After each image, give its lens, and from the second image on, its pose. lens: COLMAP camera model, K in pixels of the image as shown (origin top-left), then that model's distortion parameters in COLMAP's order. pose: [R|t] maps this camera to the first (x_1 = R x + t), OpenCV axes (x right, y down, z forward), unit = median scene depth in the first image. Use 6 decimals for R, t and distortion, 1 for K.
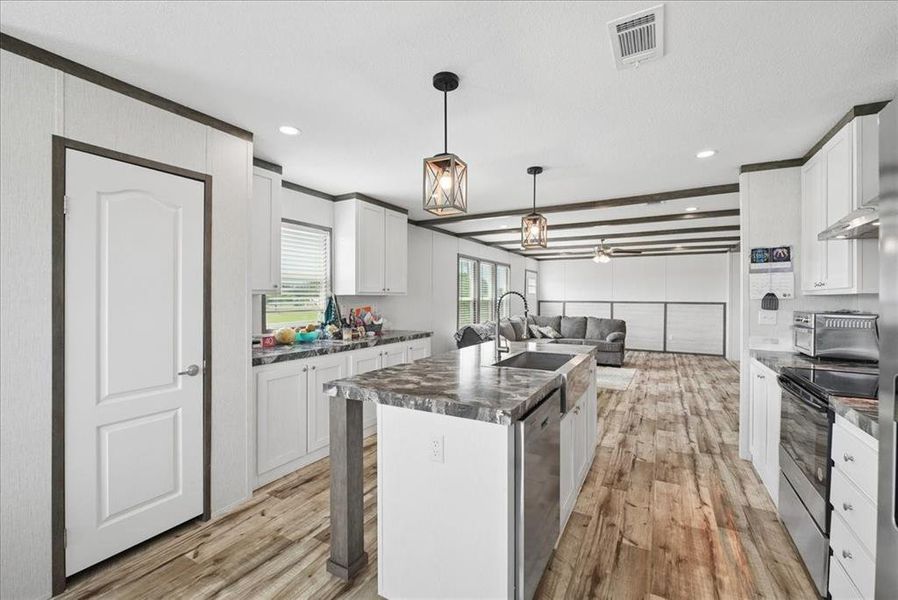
lens RADIAL K [[373.6, 0, 452.5], [0, 373.6, 302.1], [0, 0, 1]] dist [-0.000808, 0.000096]
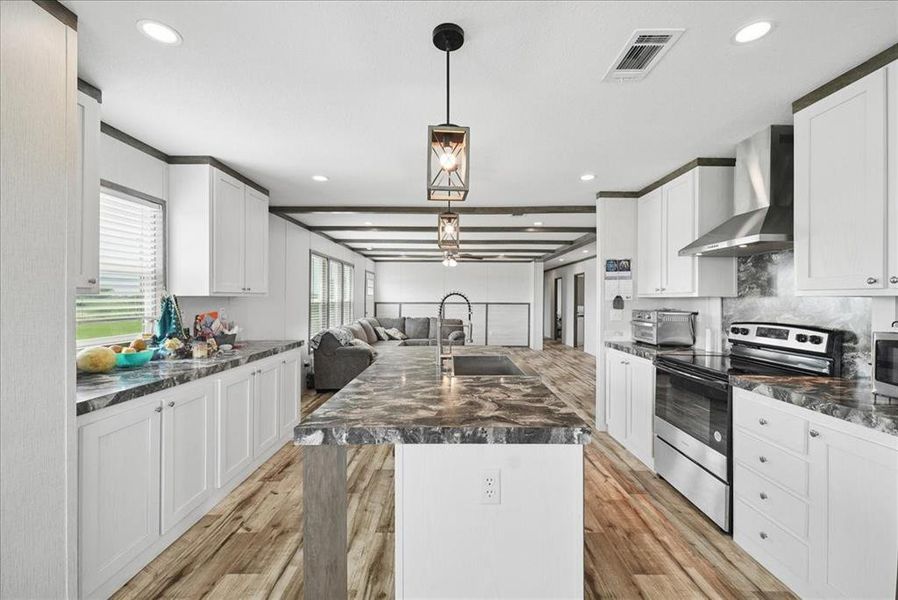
lens RADIAL K [[370.7, 0, 446.5], [0, 370.7, 302.3], [0, 0, 1]] dist [0.016597, -0.000049]
pose [[0.879480, -0.004778, 0.475912, -0.250079], [0.006128, 0.999980, -0.001285, -0.004067], [-0.475897, 0.004047, 0.879492, 0.164878]]
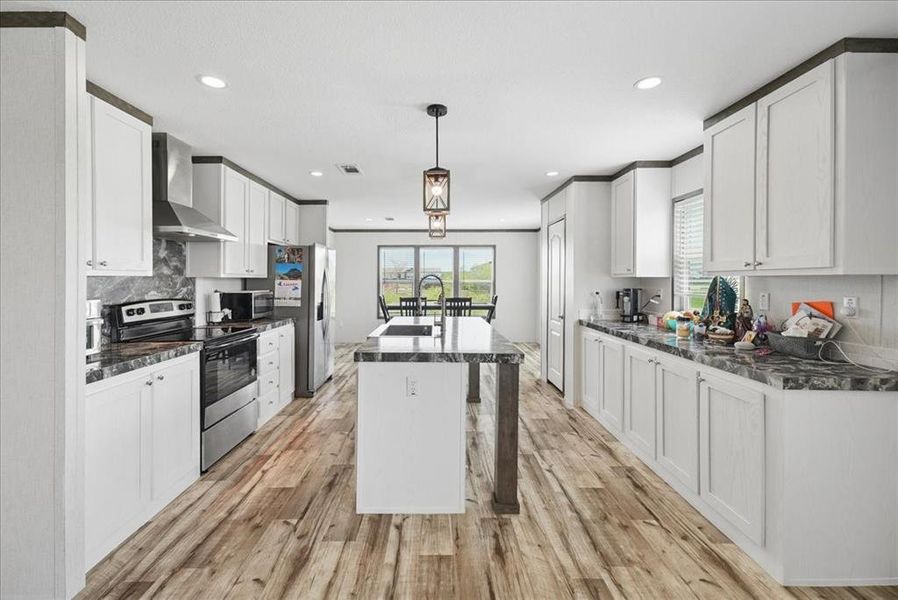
lens RADIAL K [[389.5, 0, 440.5], [0, 389.5, 275.3], [0, 0, 1]] dist [0.019174, 0.000290]
pose [[-0.870522, -0.006304, -0.492089, 0.623192], [-0.007388, 0.999973, 0.000259, -0.021728], [0.492074, 0.003861, -0.870545, 1.752918]]
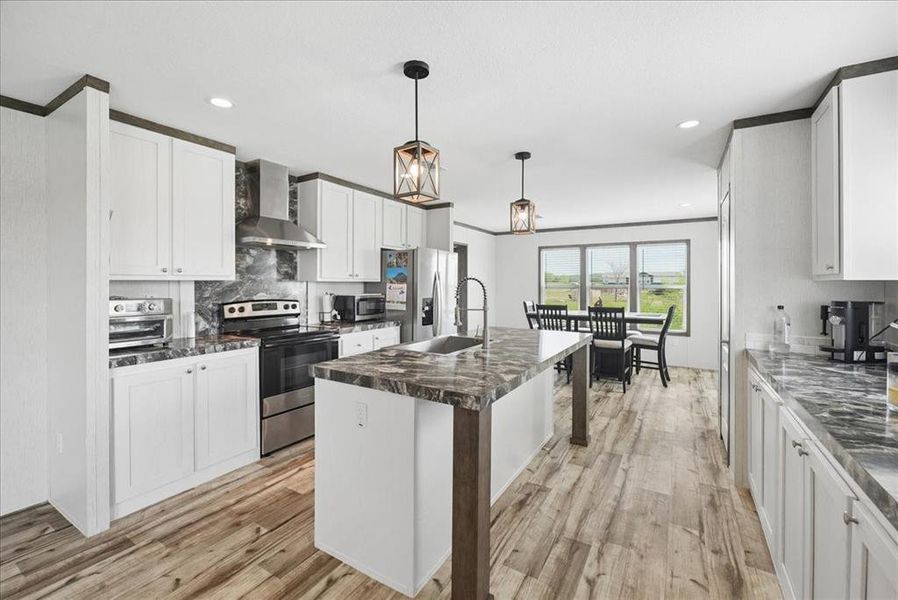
lens RADIAL K [[389.3, 0, 446.2], [0, 389.3, 278.2], [0, 0, 1]] dist [0.009402, 0.000006]
pose [[-0.998772, -0.003975, 0.049380, 0.147190], [-0.003899, 0.999991, 0.001636, -0.024637], [-0.049386, 0.001441, -0.998779, 1.680736]]
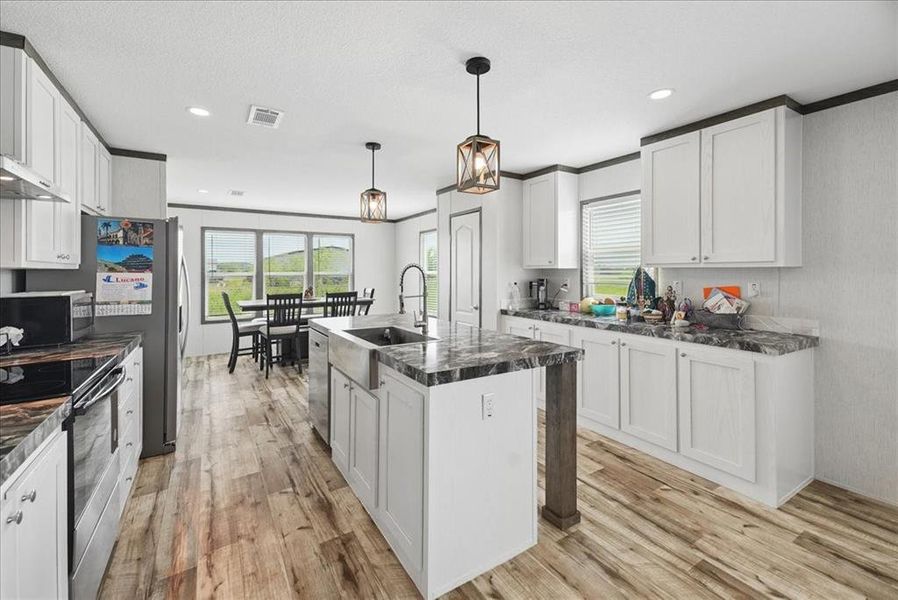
lens RADIAL K [[381.5, 0, 451.0], [0, 381.5, 270.6], [0, 0, 1]] dist [0.026624, -0.000163]
pose [[-0.472039, -0.000459, -0.881578, 0.833440], [-0.009494, 0.999945, 0.004562, -0.015868], [0.881527, 0.010523, -0.472017, 1.304556]]
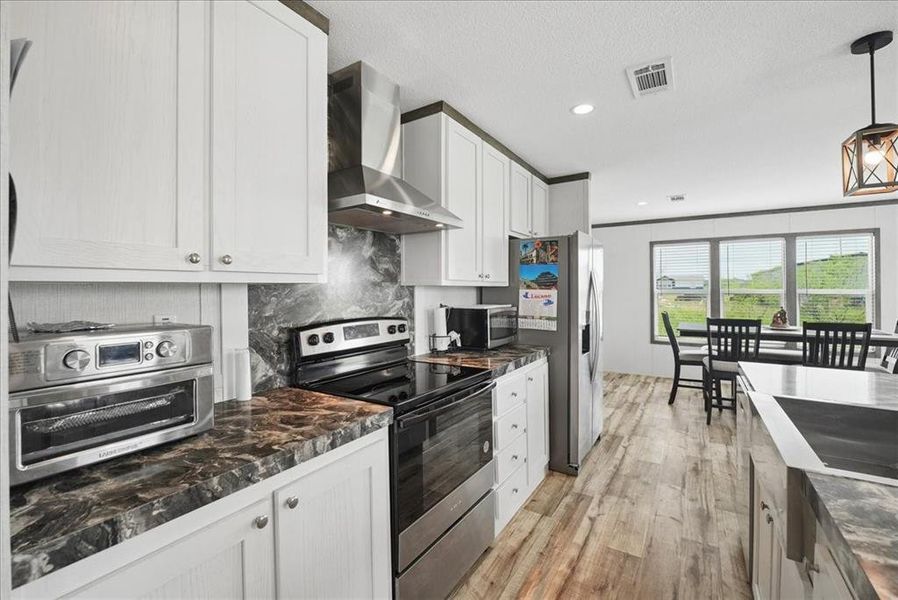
lens RADIAL K [[383.6, 0, 448.5], [0, 383.6, 284.6], [0, 0, 1]] dist [-0.016146, 0.000005]
pose [[-0.997859, 0.001740, 0.065373, 0.559353], [0.001848, 0.999997, 0.001586, -0.013834], [-0.065370, 0.001703, -0.997860, 1.175896]]
